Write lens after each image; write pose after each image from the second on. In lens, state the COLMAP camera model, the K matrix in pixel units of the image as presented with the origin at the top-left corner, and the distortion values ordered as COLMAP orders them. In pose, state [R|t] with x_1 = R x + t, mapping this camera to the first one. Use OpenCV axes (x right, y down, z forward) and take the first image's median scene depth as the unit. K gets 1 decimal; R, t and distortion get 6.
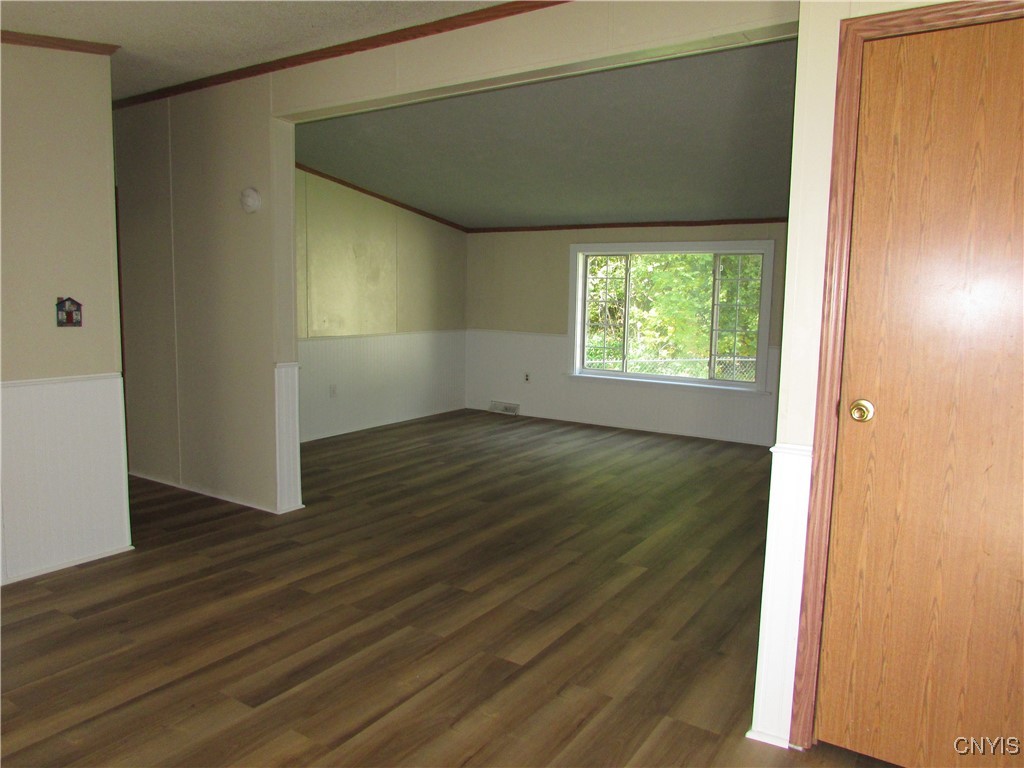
lens RADIAL K [[734.1, 0, 506.2], [0, 734.1, 381.8], [0, 0, 1]] dist [-0.024522, 0.003811]
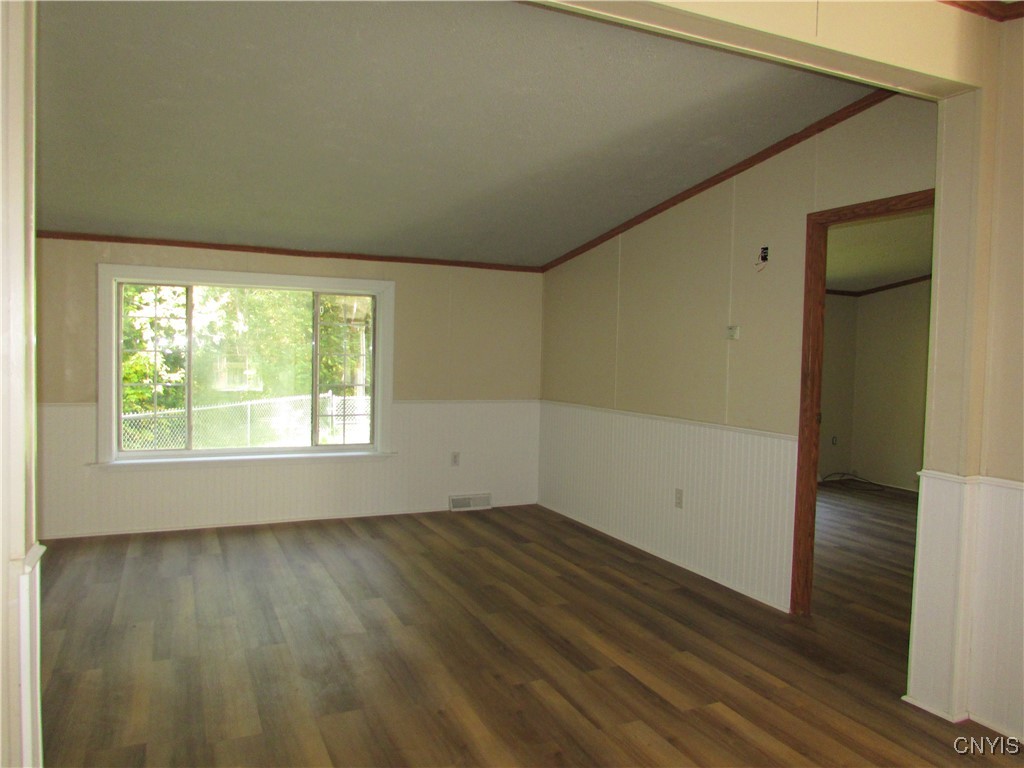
lens RADIAL K [[734.1, 0, 506.2], [0, 734.1, 381.8], [0, 0, 1]] dist [-0.024522, 0.003811]
pose [[0.532193, -0.043555, 0.845502, -0.422272], [0.088766, 0.996042, -0.004563, -0.074918], [-0.841957, 0.077481, 0.533953, 0.558594]]
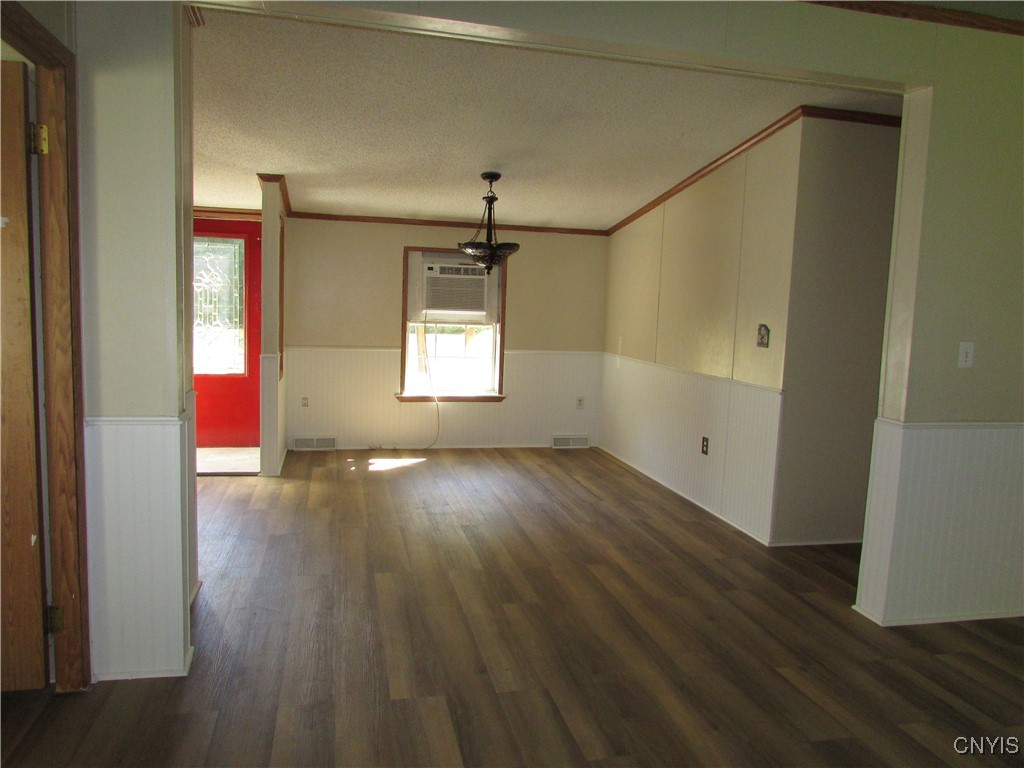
lens RADIAL K [[734.1, 0, 506.2], [0, 734.1, 381.8], [0, 0, 1]] dist [-0.024522, 0.003811]
pose [[-0.689522, 0.029693, -0.723655, 0.448025], [-0.137262, 0.975694, 0.170823, -0.121841], [0.711138, 0.217117, -0.668687, 1.089814]]
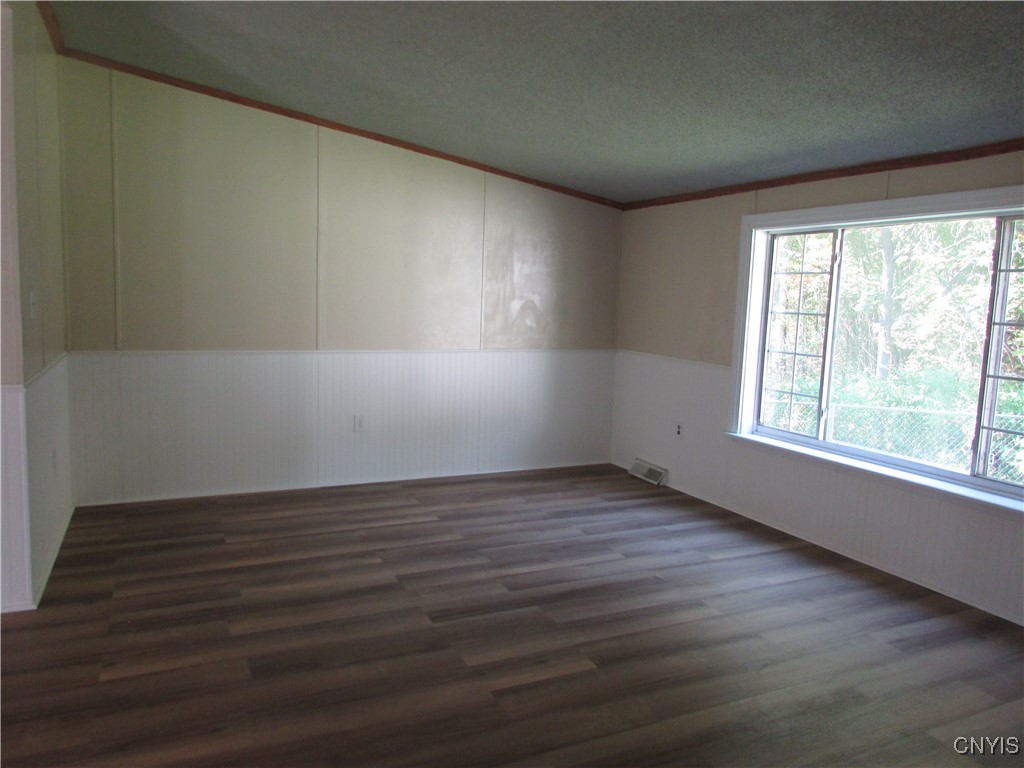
lens RADIAL K [[734.1, 0, 506.2], [0, 734.1, 381.8], [0, 0, 1]] dist [-0.024522, 0.003811]
pose [[0.855210, 0.073468, -0.513047, 0.369940], [-0.083221, 0.996523, 0.003977, -0.061525], [0.511556, 0.039295, 0.858351, 0.614481]]
